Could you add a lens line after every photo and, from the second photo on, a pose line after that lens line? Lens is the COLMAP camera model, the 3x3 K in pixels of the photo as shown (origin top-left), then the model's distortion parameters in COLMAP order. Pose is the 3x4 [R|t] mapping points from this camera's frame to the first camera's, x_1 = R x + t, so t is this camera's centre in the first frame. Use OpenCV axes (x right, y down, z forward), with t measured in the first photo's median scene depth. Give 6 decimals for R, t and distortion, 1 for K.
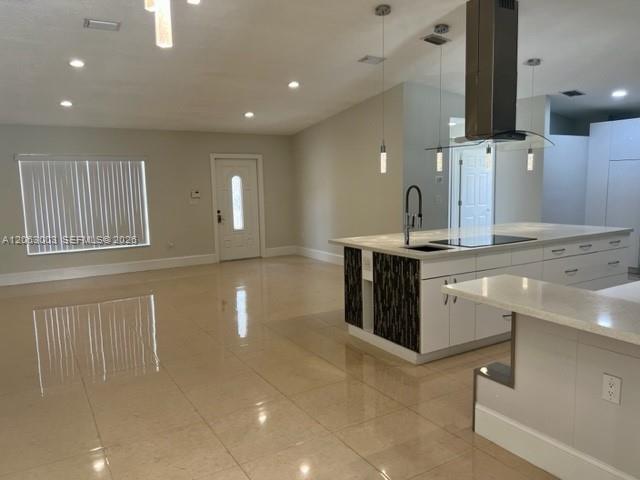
lens RADIAL K [[484.9, 0, 320.0], [0, 484.9, 240.0], [0, 0, 1]] dist [0.072003, -0.138245]
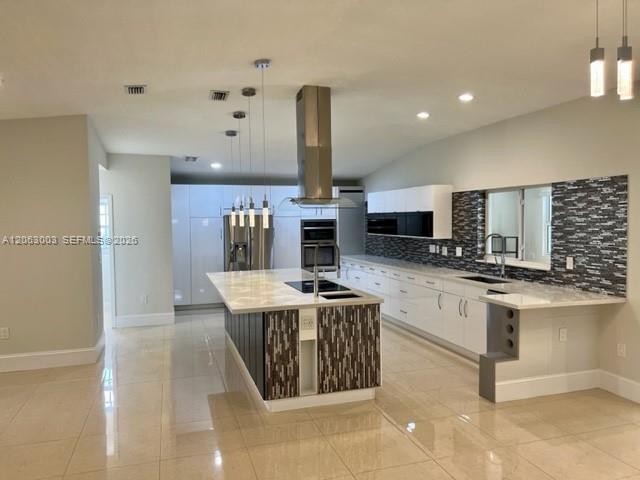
lens RADIAL K [[484.9, 0, 320.0], [0, 484.9, 240.0], [0, 0, 1]] dist [0.072003, -0.138245]
pose [[0.244083, -0.026122, 0.969403, -0.859899], [0.130668, 0.991407, -0.006186, -0.108556], [-0.960911, 0.128180, 0.245398, 0.757419]]
